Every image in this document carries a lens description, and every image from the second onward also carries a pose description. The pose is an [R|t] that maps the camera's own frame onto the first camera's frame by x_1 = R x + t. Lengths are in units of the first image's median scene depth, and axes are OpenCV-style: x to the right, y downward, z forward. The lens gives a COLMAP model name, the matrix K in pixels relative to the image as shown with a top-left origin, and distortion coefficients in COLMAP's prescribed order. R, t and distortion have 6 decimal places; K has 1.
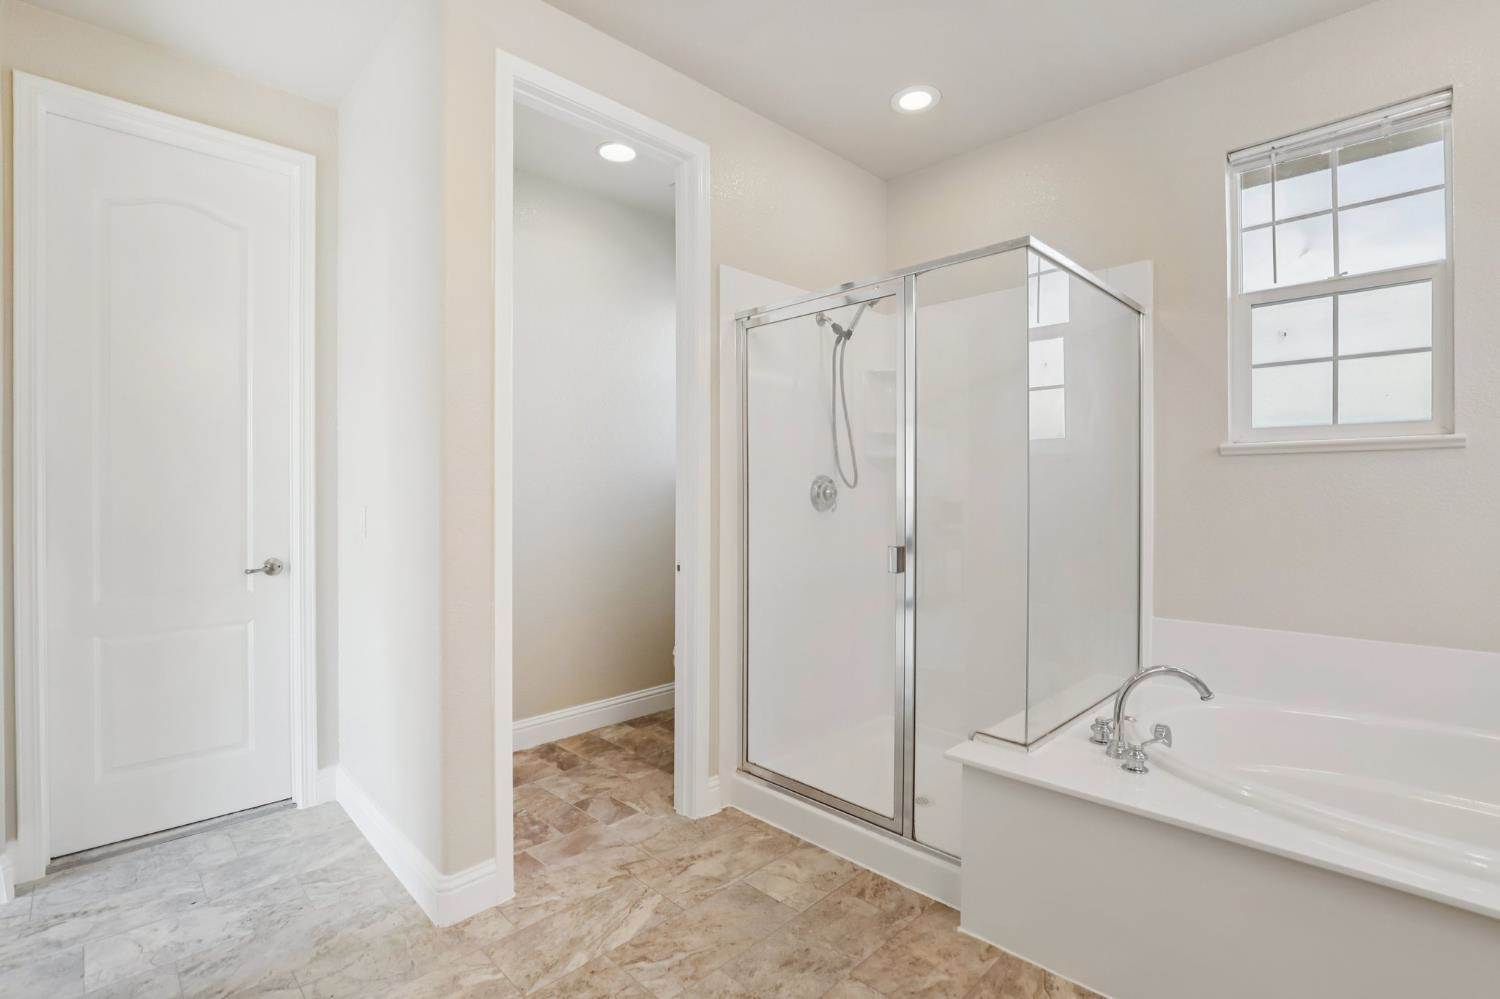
lens RADIAL K [[711.2, 0, 768.9], [0, 711.2, 500.1], [0, 0, 1]] dist [-0.036289, 0.006136]
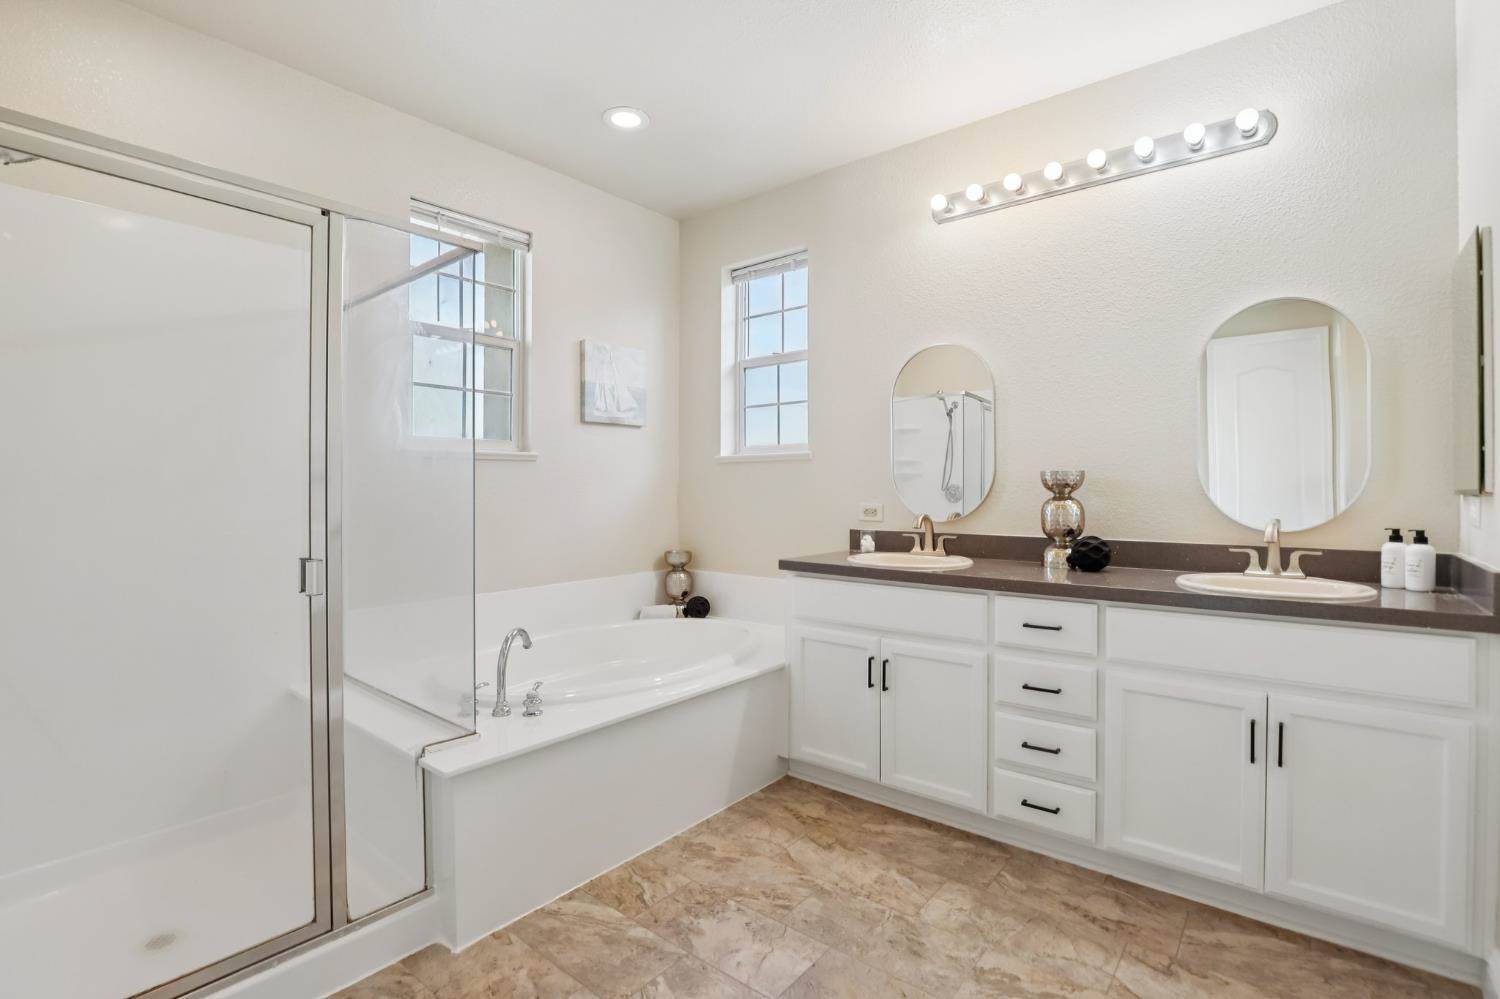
lens RADIAL K [[711.2, 0, 747.8], [0, 711.2, 487.8], [0, 0, 1]] dist [-0.036289, 0.006136]
pose [[-0.108231, 0.002905, 0.994122, -0.579875], [0.010811, 0.999940, -0.001745, -0.004792], [-0.994067, 0.010559, -0.108256, 0.579822]]
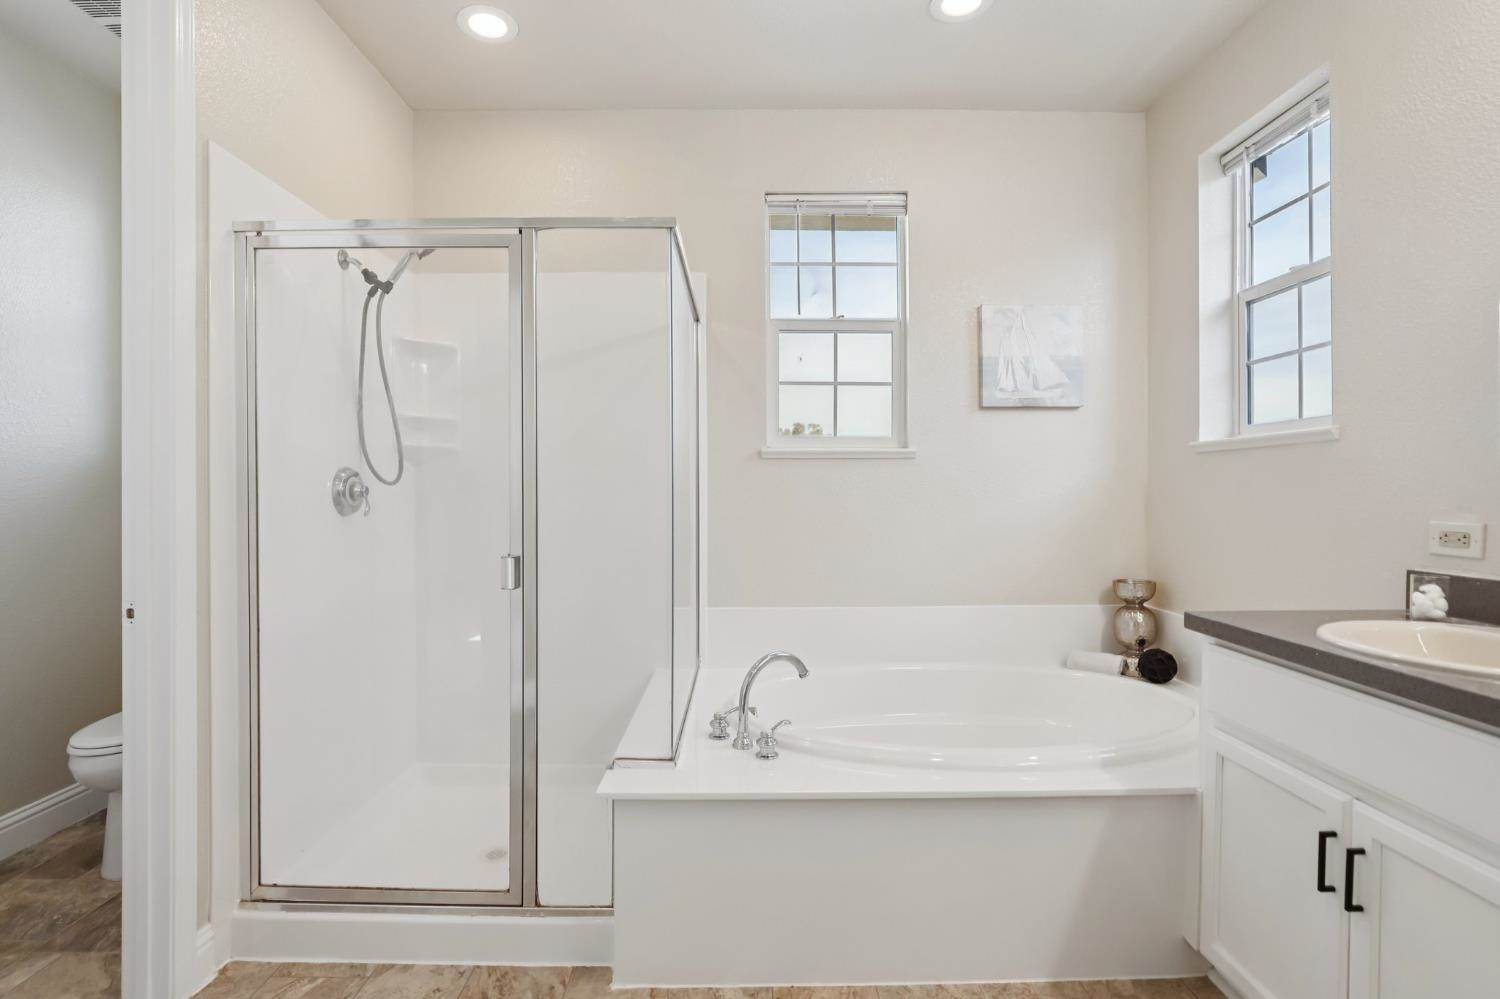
lens RADIAL K [[711.2, 0, 739.4], [0, 711.2, 495.3], [0, 0, 1]] dist [-0.036289, 0.006136]
pose [[0.700503, -0.001760, 0.713647, -0.199867], [0.004677, 0.999987, -0.002124, -0.001996], [-0.713634, 0.004826, 0.700502, 0.222089]]
